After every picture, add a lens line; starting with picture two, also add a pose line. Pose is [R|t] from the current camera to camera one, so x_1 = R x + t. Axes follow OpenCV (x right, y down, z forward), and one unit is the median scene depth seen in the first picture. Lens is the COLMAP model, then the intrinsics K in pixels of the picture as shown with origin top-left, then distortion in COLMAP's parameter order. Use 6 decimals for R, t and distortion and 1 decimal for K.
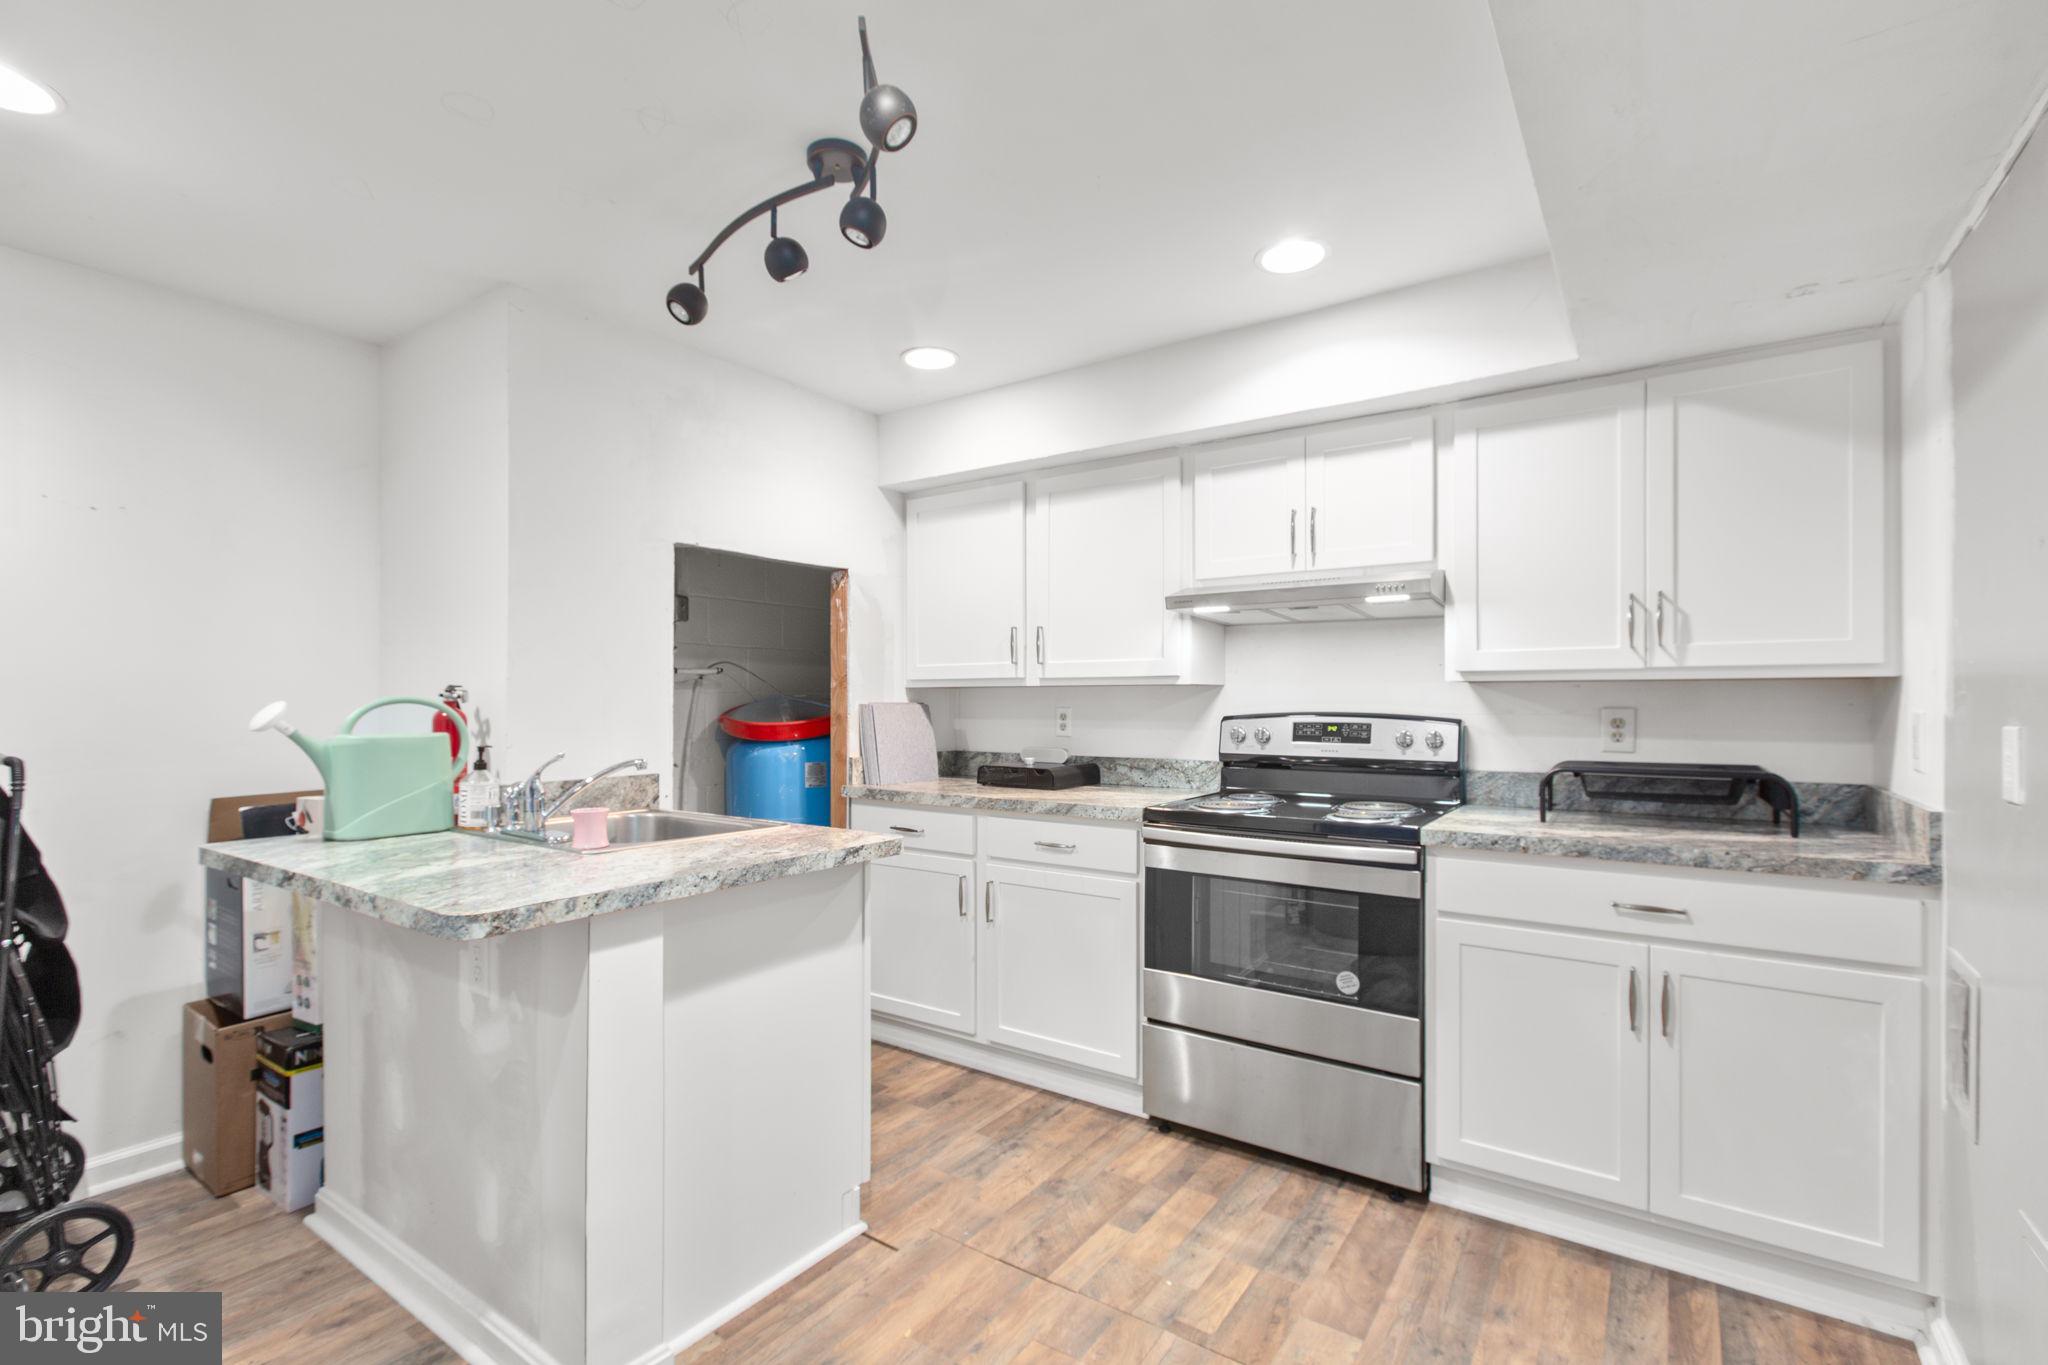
lens RADIAL K [[926.7, 0, 1016.6], [0, 926.7, 695.2], [0, 0, 1]] dist [0.001356, -0.001814]
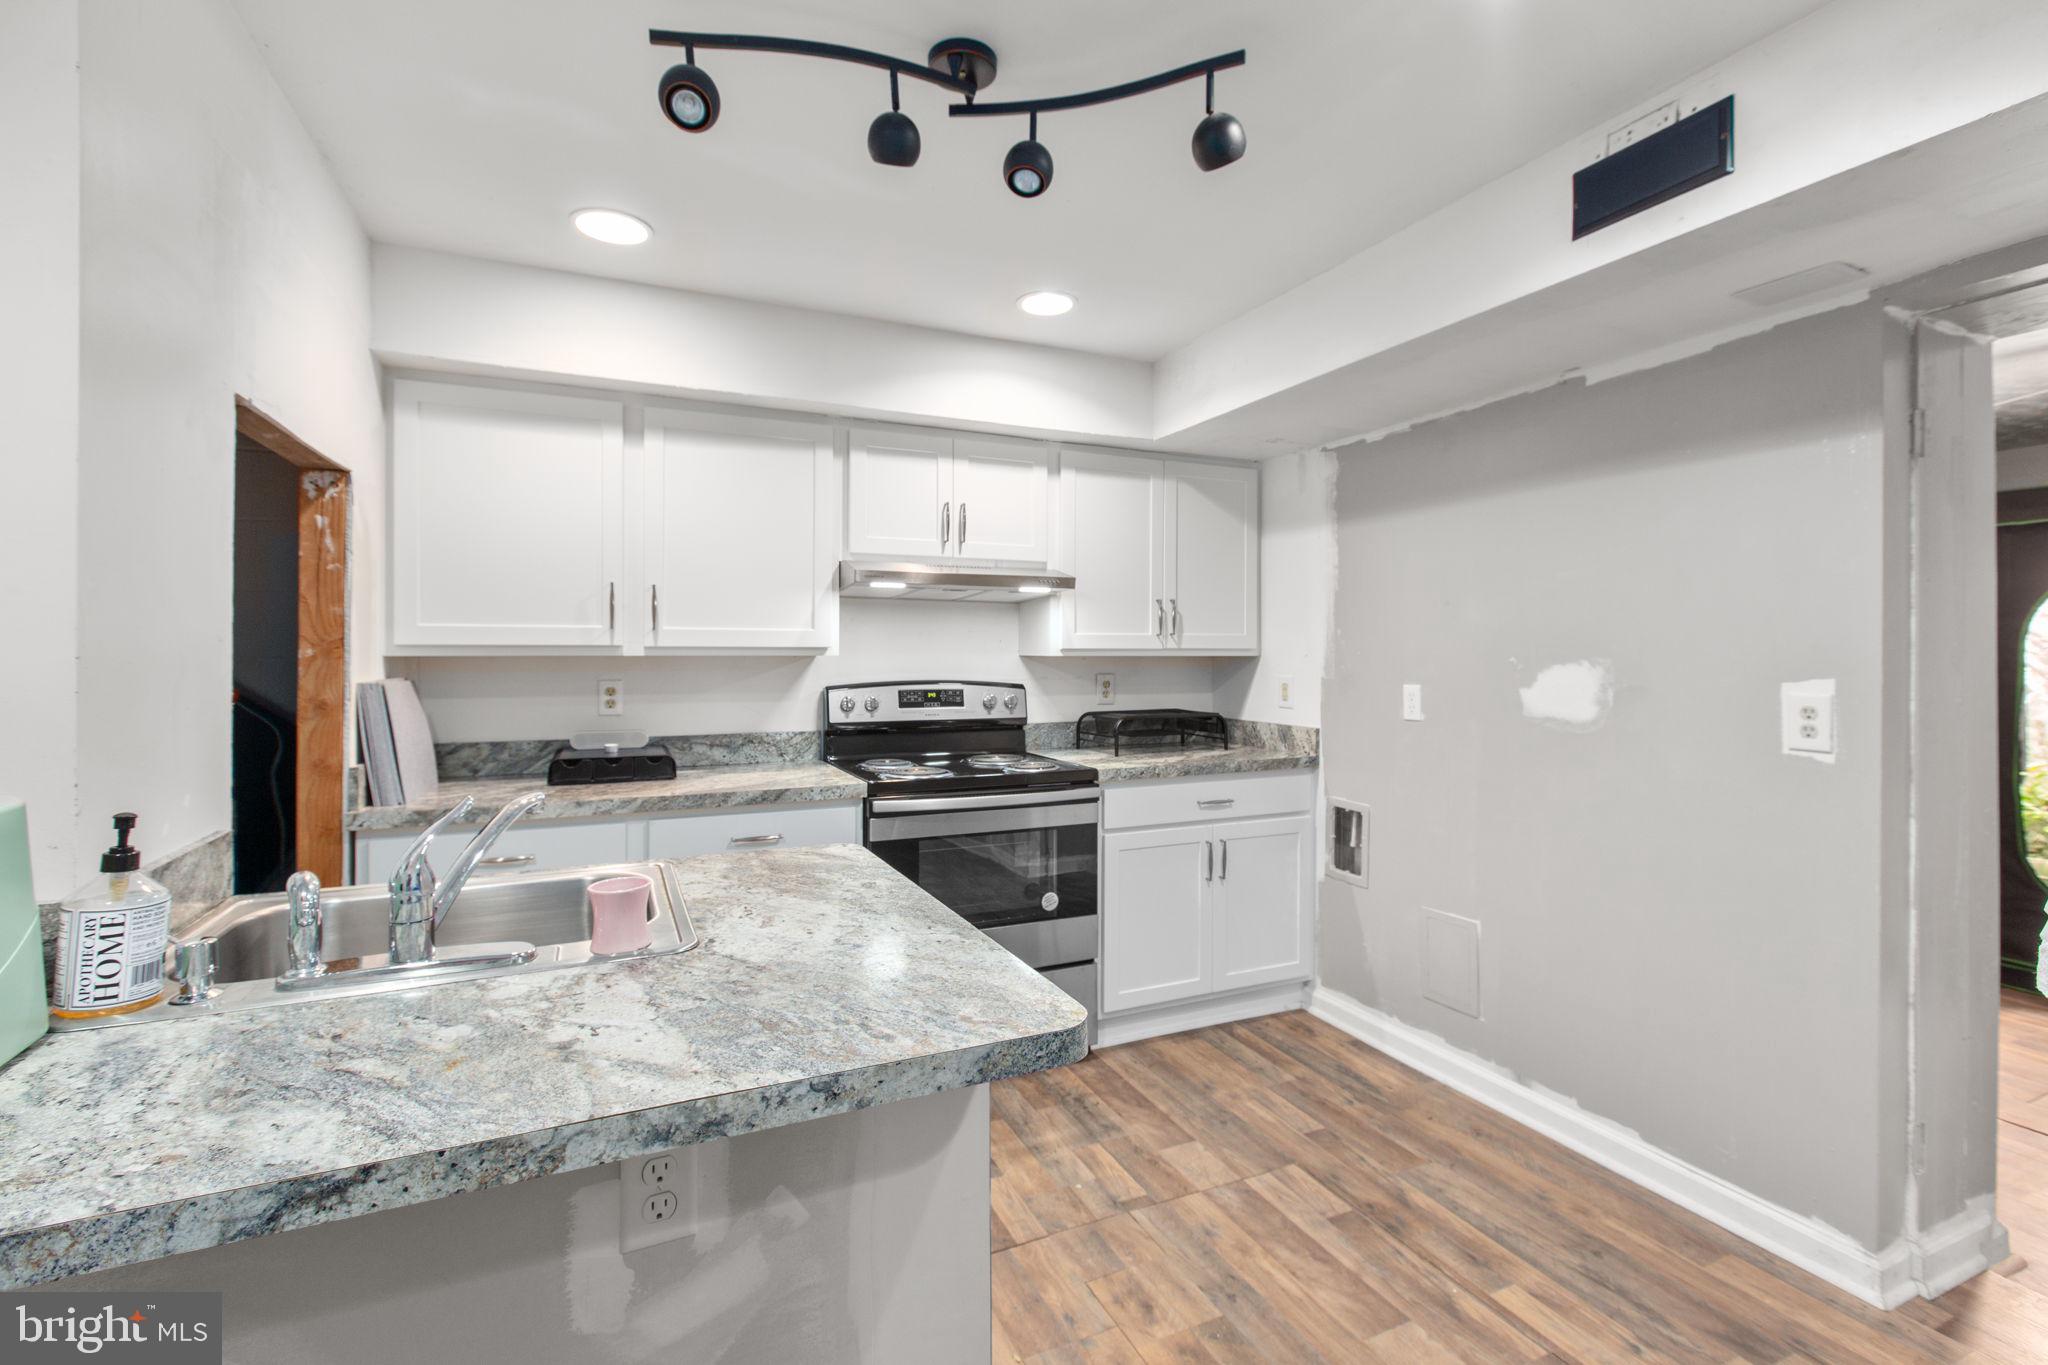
lens RADIAL K [[926.7, 0, 1021.5], [0, 926.7, 650.1], [0, 0, 1]] dist [0.001356, -0.001814]
pose [[0.501061, 0.003499, 0.865405, -0.626876], [-0.006952, 0.999976, -0.000018, -0.021119], [-0.865384, -0.006007, 0.501074, 0.354222]]
